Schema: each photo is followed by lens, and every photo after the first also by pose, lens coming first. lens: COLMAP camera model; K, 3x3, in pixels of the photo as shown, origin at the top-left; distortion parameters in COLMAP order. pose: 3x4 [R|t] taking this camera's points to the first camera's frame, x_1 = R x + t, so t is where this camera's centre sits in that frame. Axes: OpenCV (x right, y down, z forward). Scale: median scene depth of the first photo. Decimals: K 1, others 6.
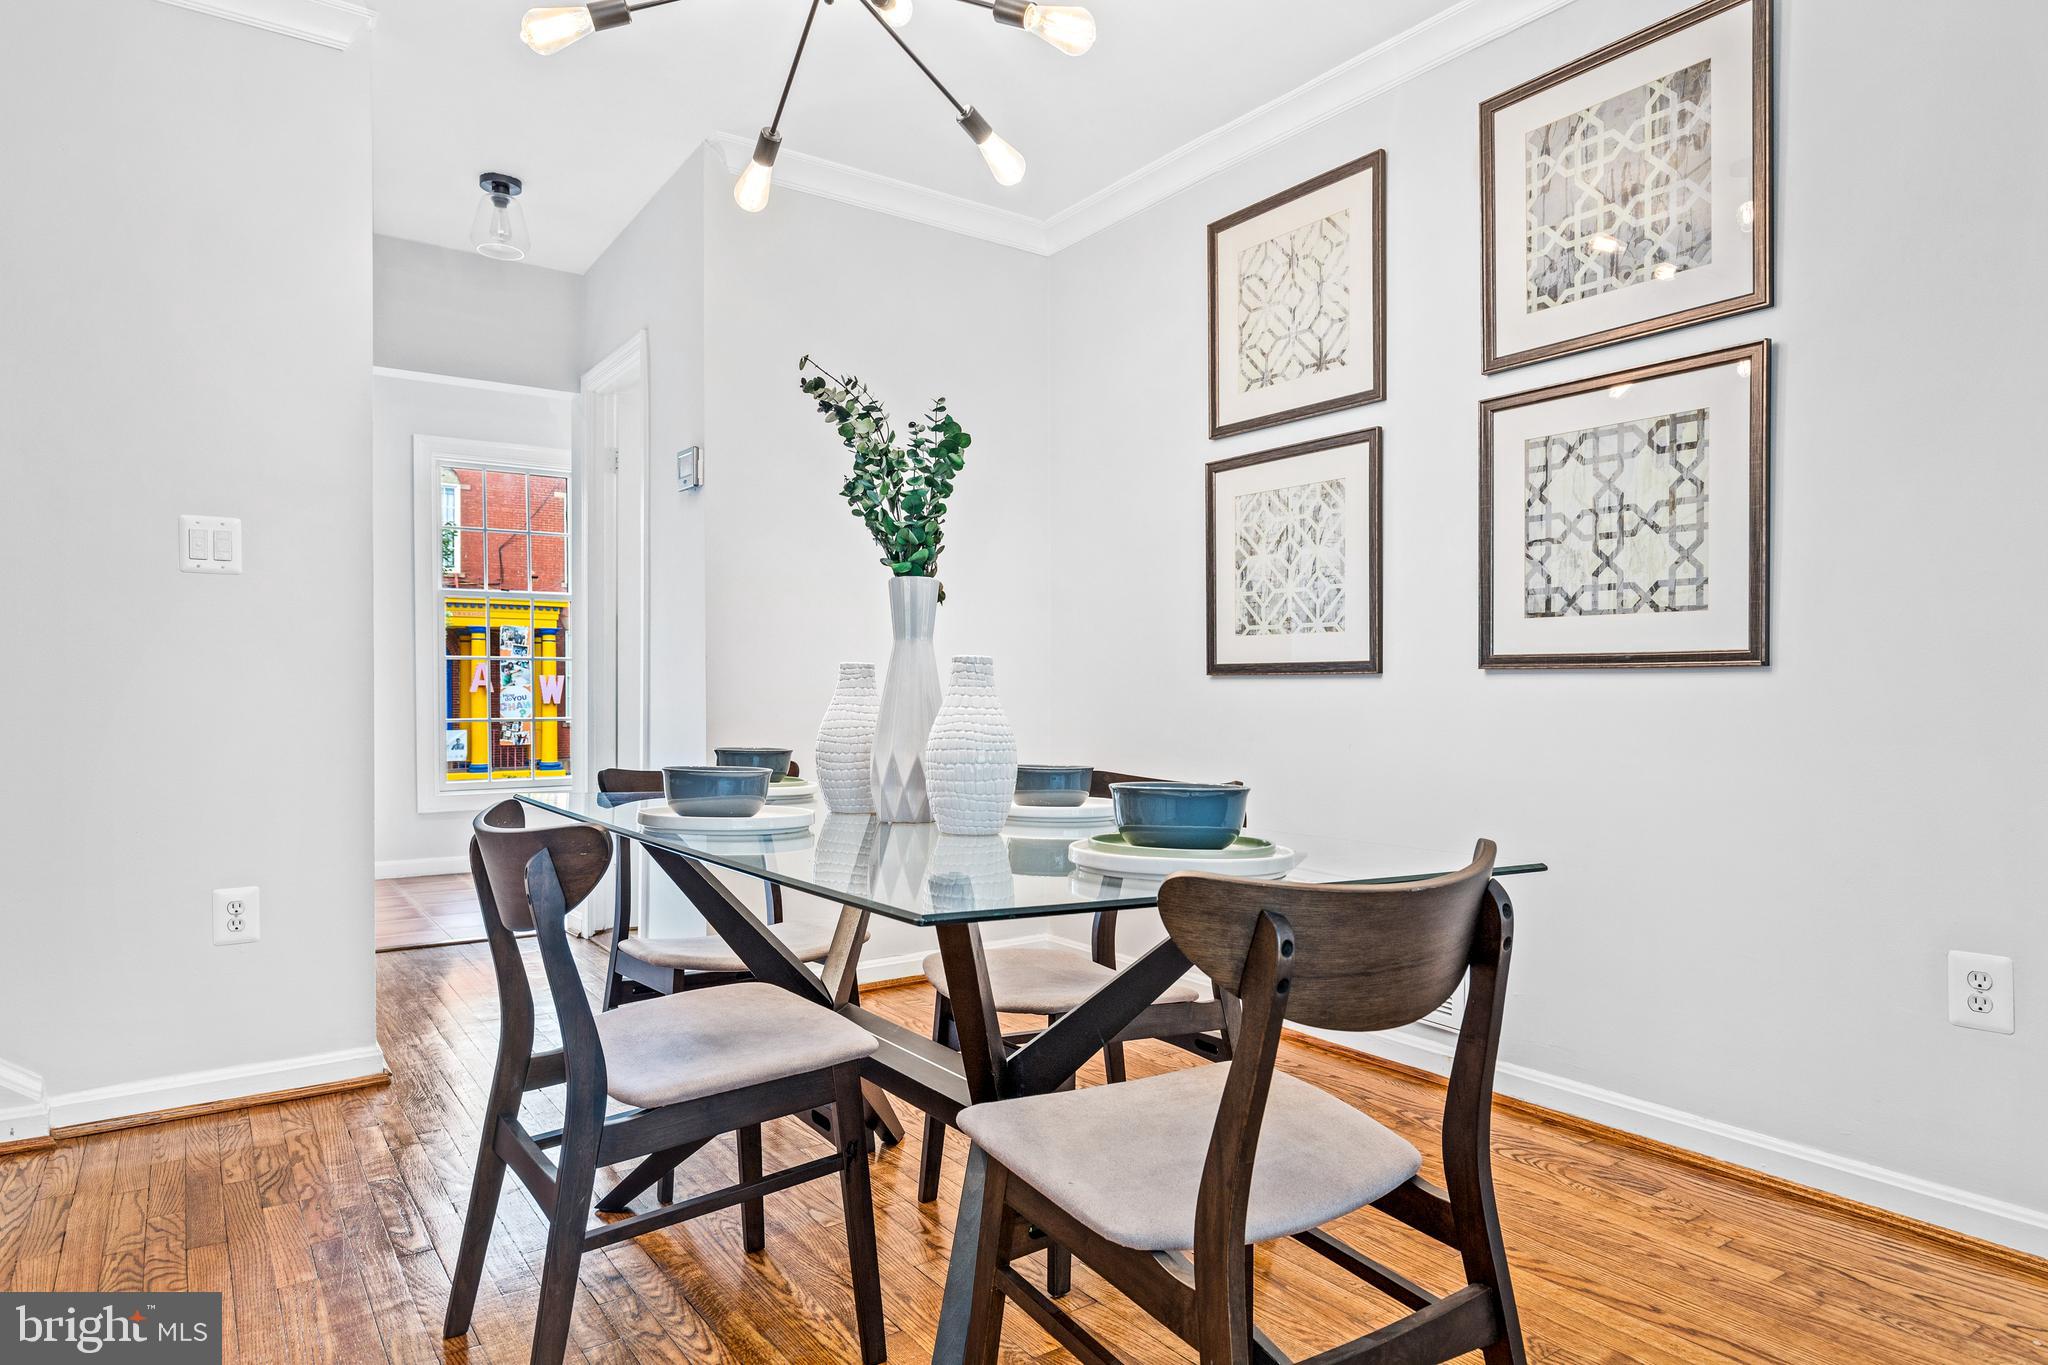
lens RADIAL K [[1211.8, 0, 1030.3], [0, 1211.8, 704.7], [0, 0, 1]] dist [-0.001657, 0.001563]
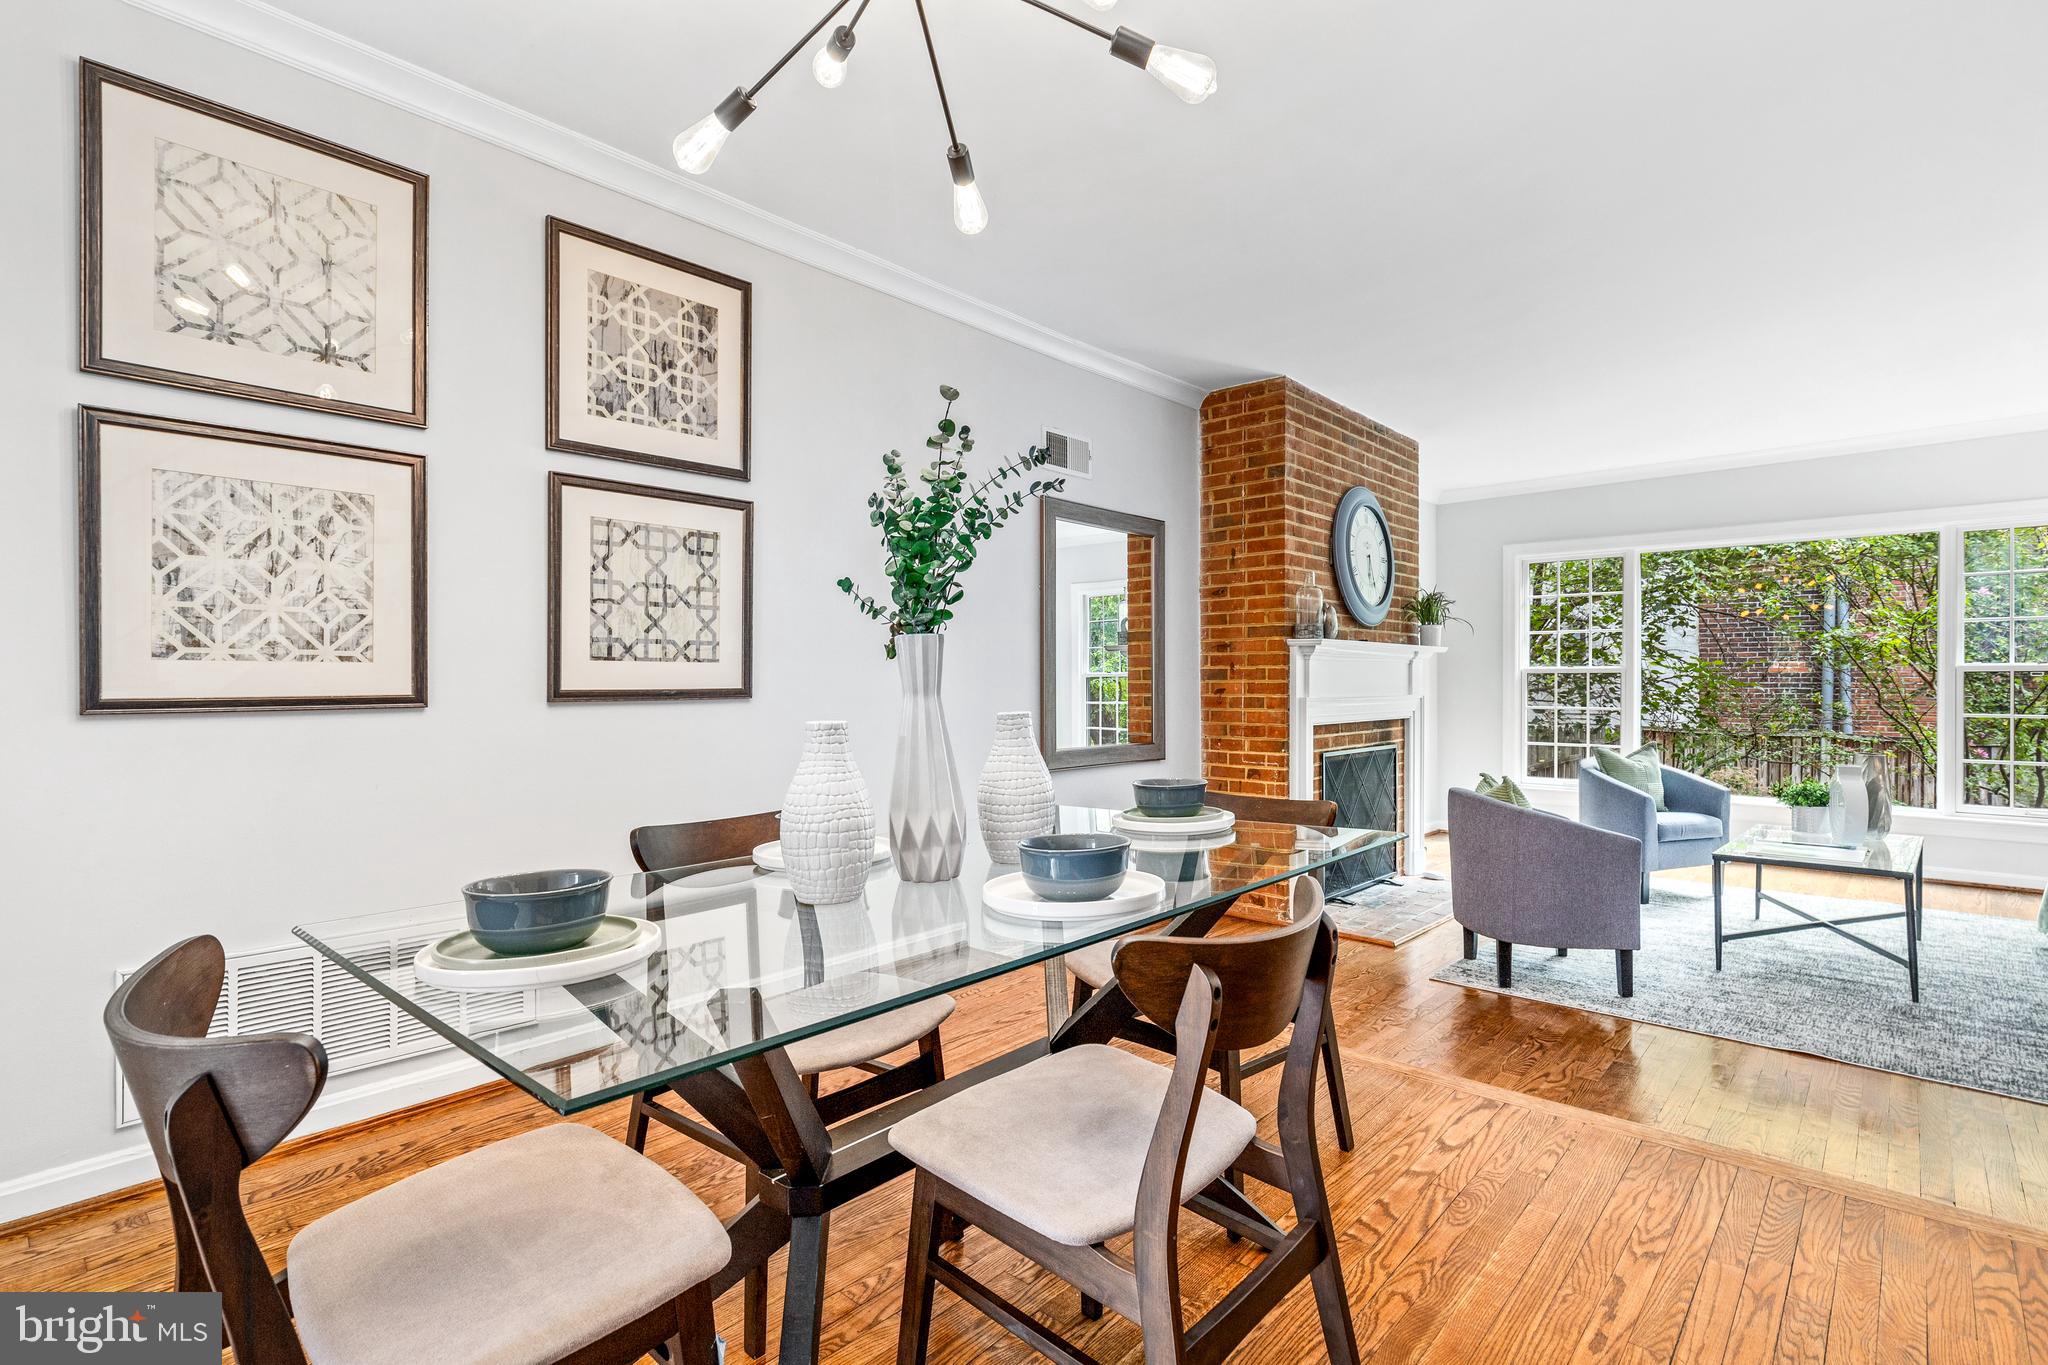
lens RADIAL K [[965.8, 0, 1010.8], [0, 965.8, 682.7], [0, 0, 1]] dist [0.000463, -0.002567]
pose [[-0.208908, -0.002449, 0.977932, -0.657112], [0.018811, 0.999802, 0.006522, -0.048263], [-0.977754, 0.019759, -0.208821, 0.806268]]
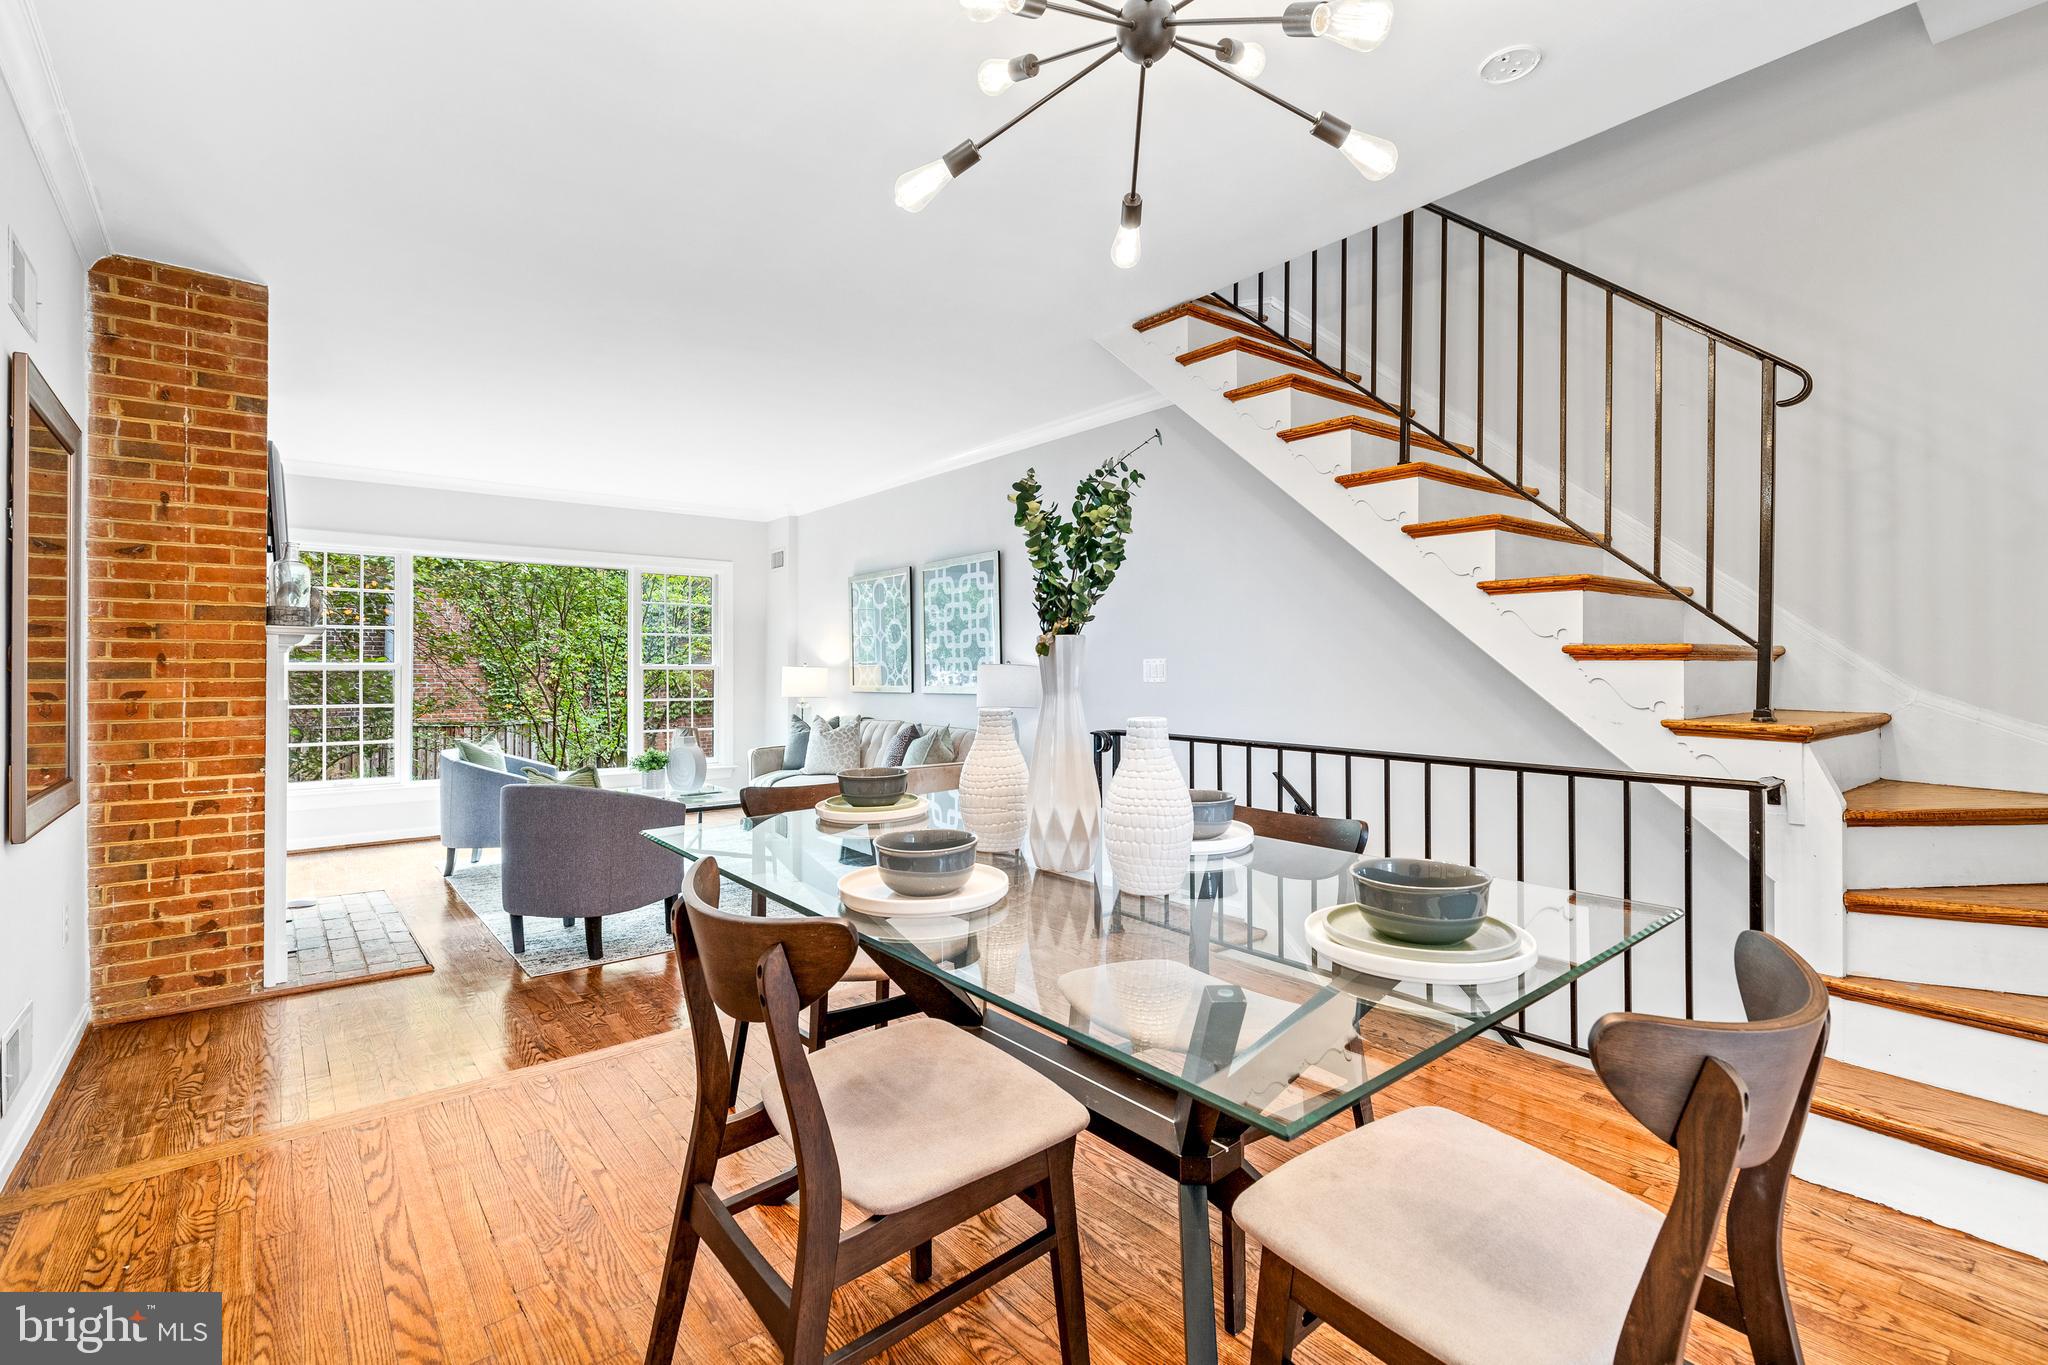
lens RADIAL K [[924.4, 0, 1011.5], [0, 924.4, 665.1], [0, 0, 1]] dist [0.003690, -0.002028]
pose [[-0.997938, 0.001462, -0.064174, -0.000900], [0.000790, 0.999945, 0.010489, -0.063581], [0.064186, 0.010416, -0.997884, 1.320133]]
